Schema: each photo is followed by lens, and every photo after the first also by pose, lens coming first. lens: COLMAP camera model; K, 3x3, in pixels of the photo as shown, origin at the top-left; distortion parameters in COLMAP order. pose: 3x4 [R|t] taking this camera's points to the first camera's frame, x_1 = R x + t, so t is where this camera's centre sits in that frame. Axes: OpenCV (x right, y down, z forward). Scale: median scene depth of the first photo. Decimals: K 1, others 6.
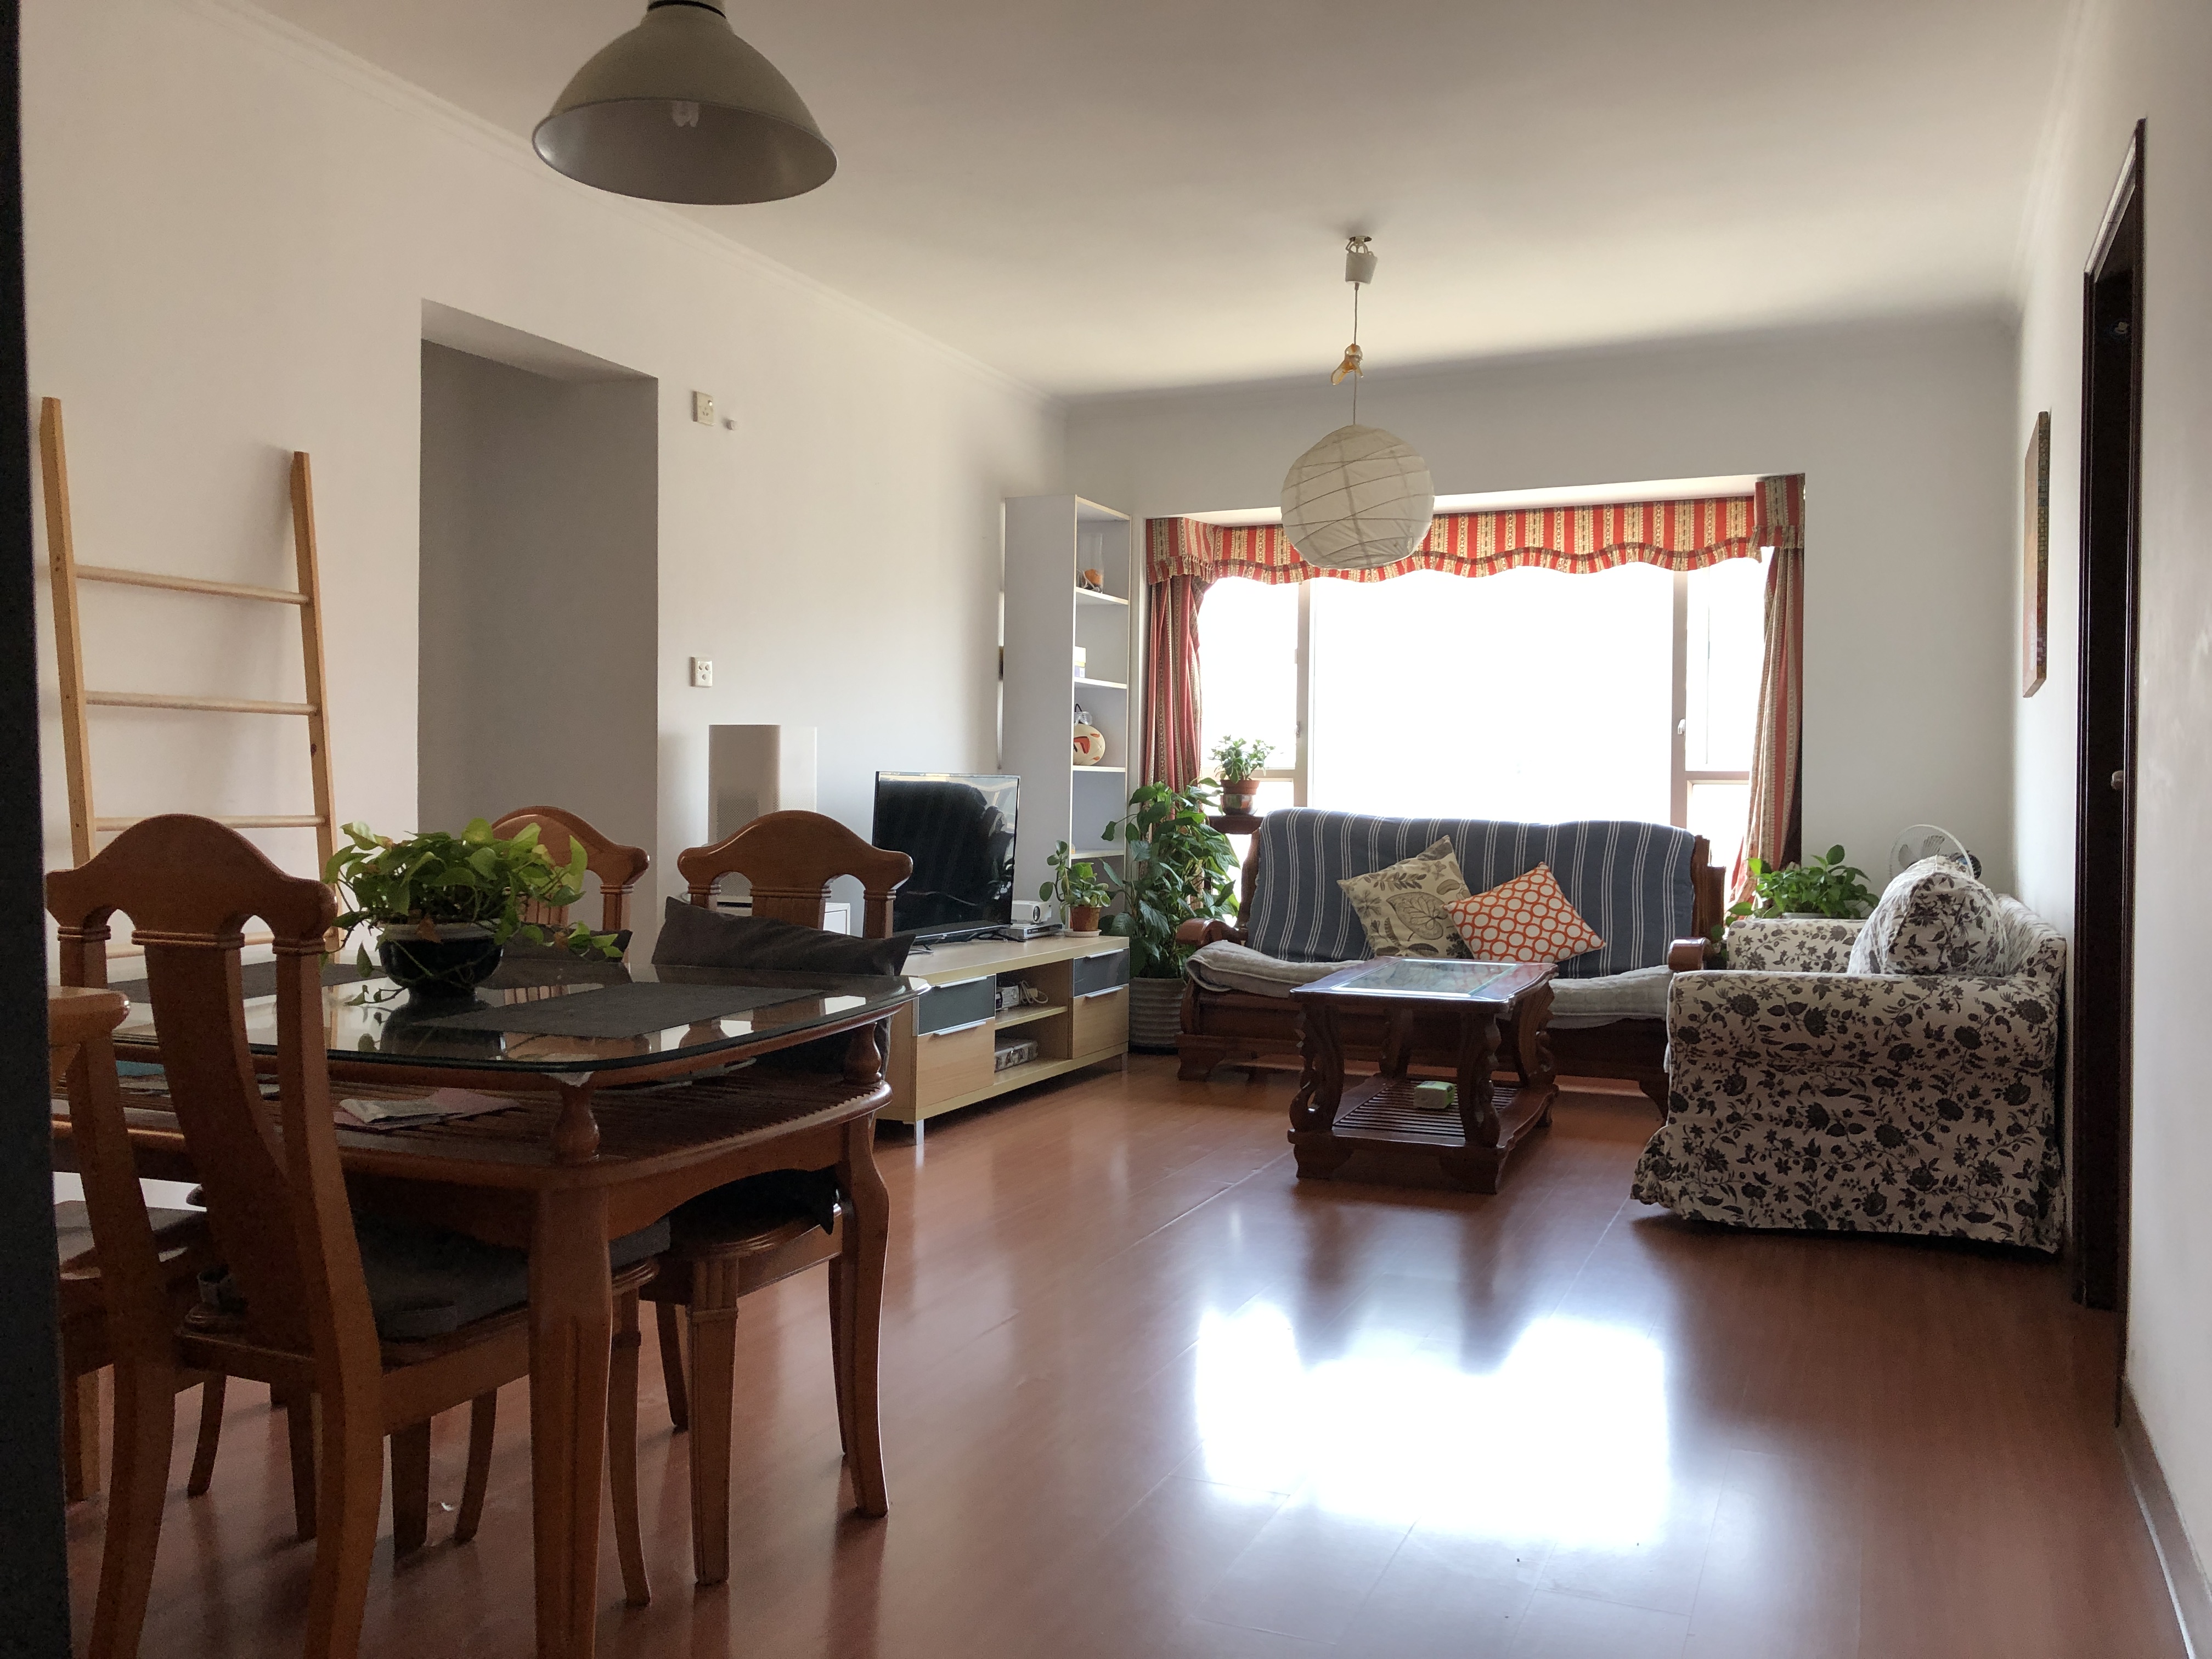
lens RADIAL K [[1690.1, 0, 1106.0], [0, 1690.1, 829.5], [0, 0, 1]] dist [-0.007867, -0.143944]
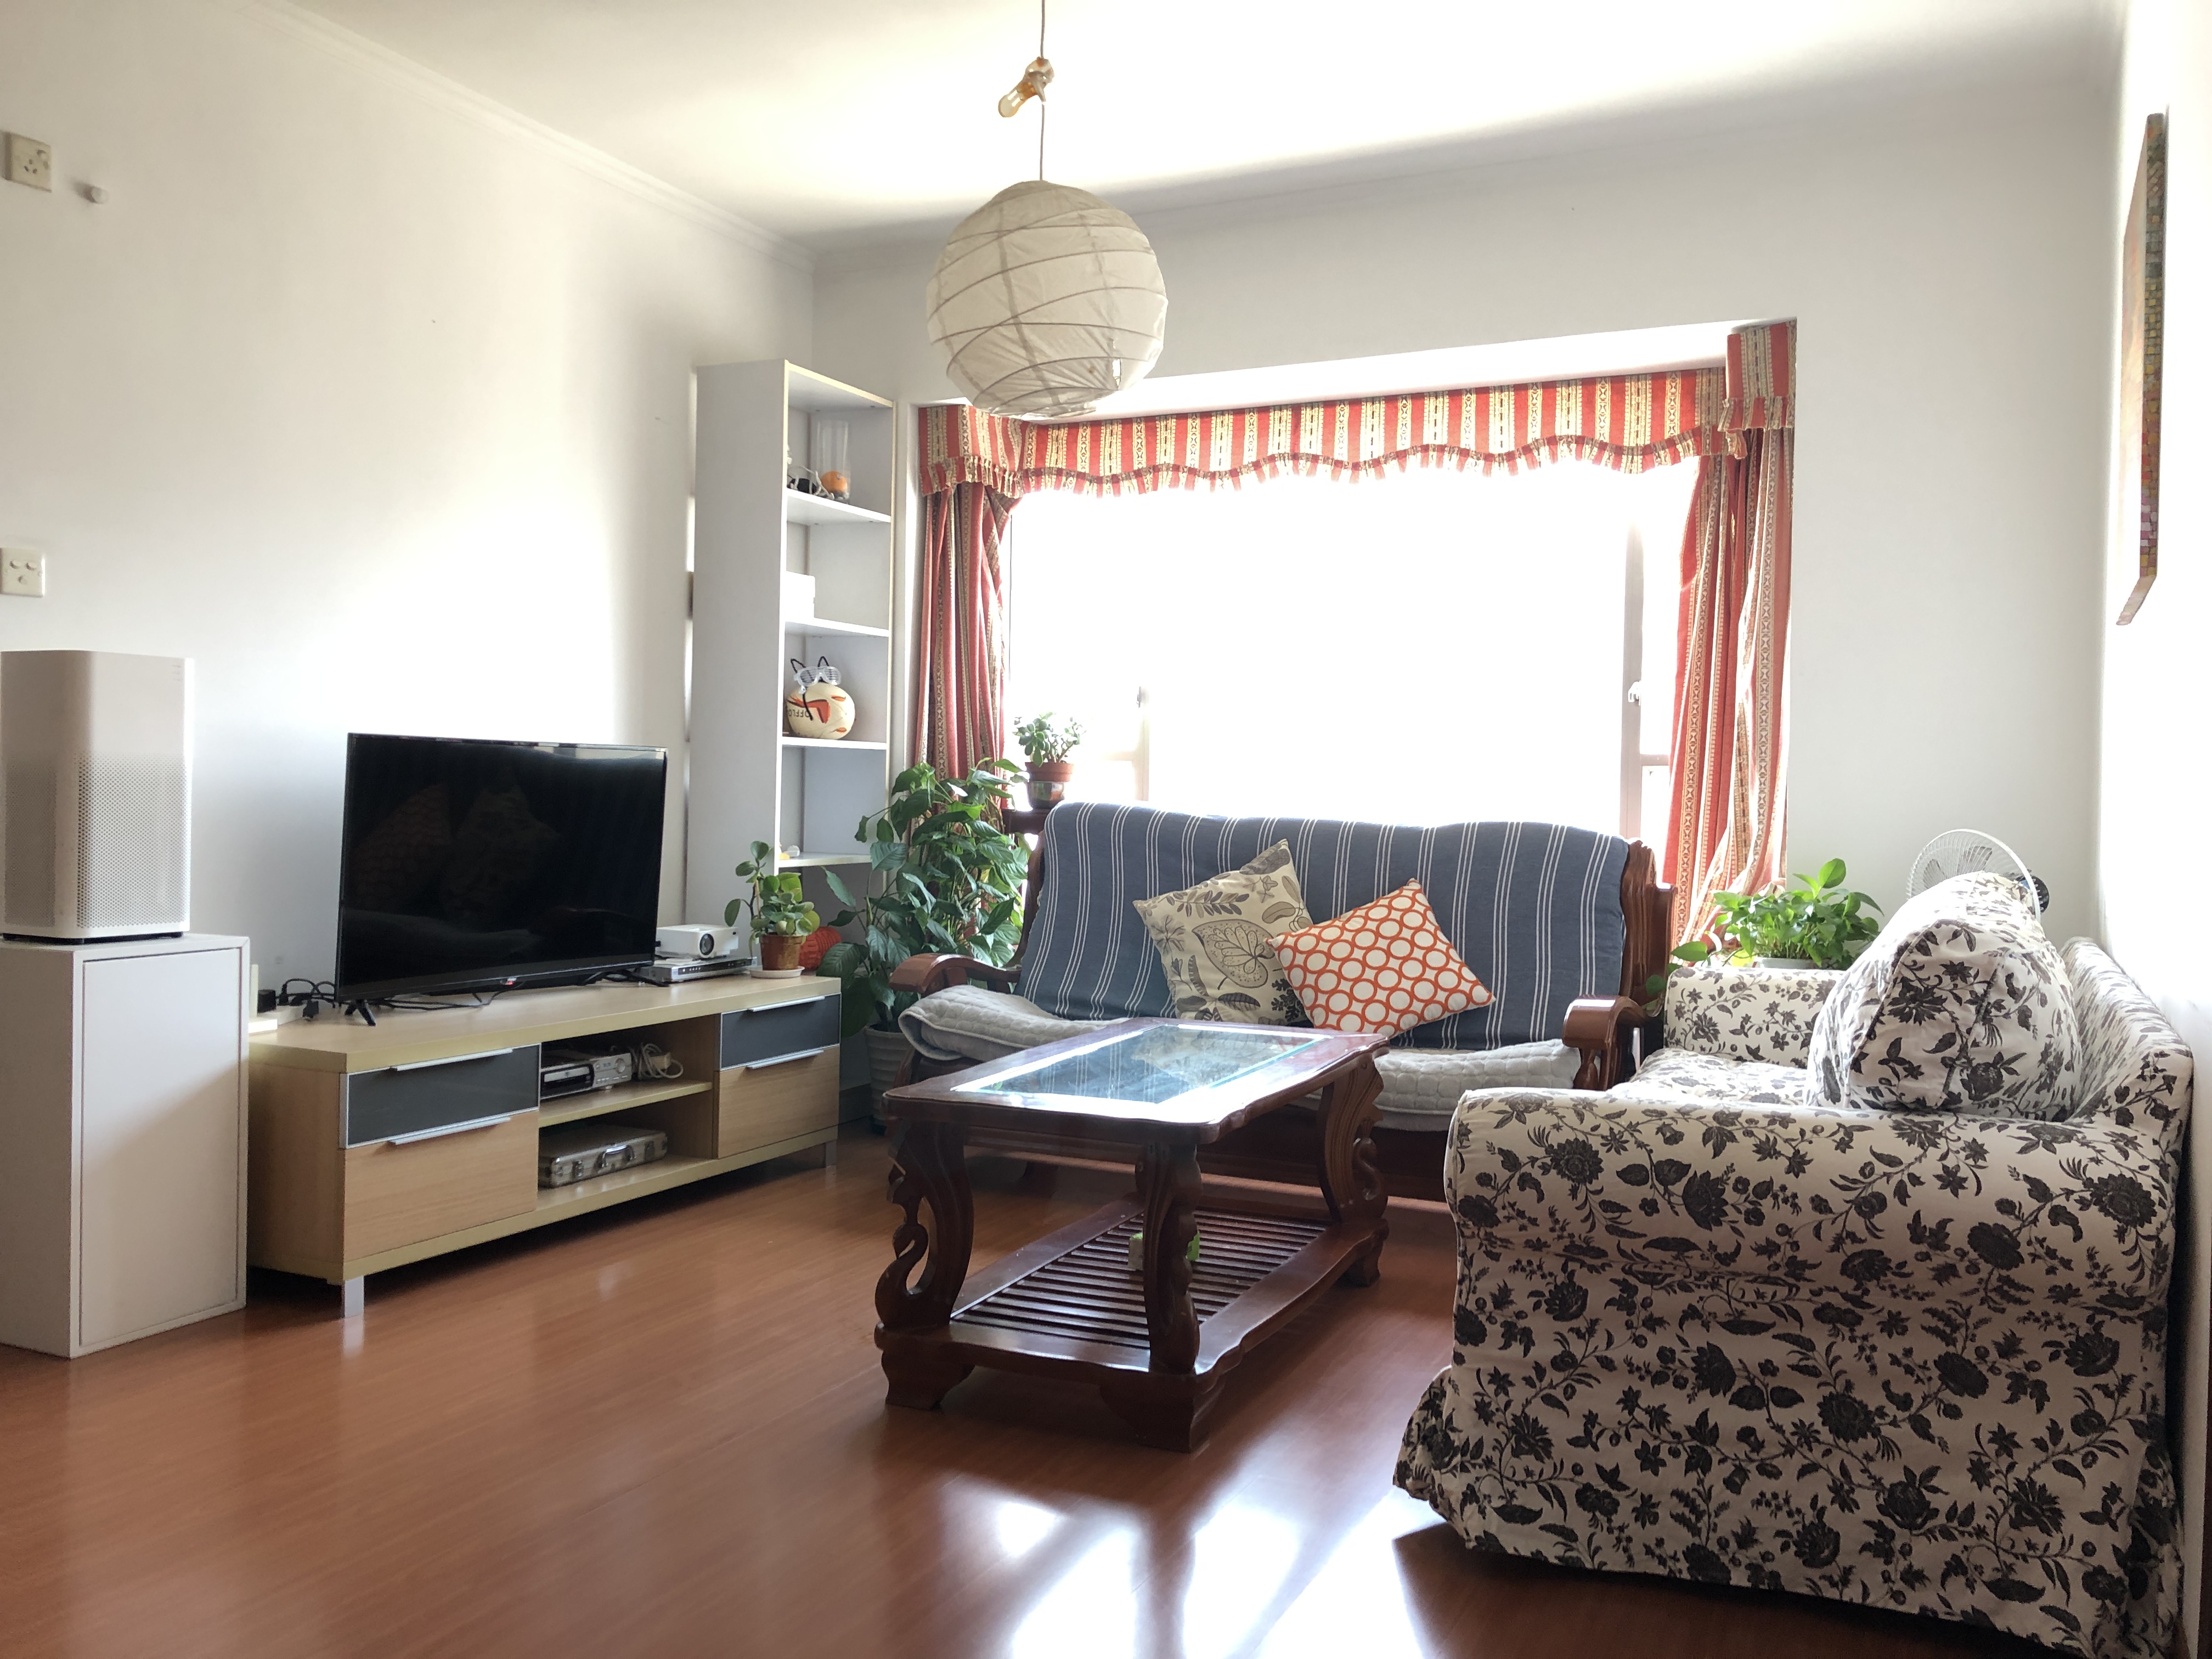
lens RADIAL K [[1819.4, 0, 1106.0], [0, 1819.4, 829.5], [0, 0, 1]] dist [0.031321, -0.129712]
pose [[0.999940, 0.008420, -0.006947, 0.149141], [-0.008409, 0.999963, 0.001534, -0.001172], [0.006960, -0.001475, 0.999975, 0.266041]]
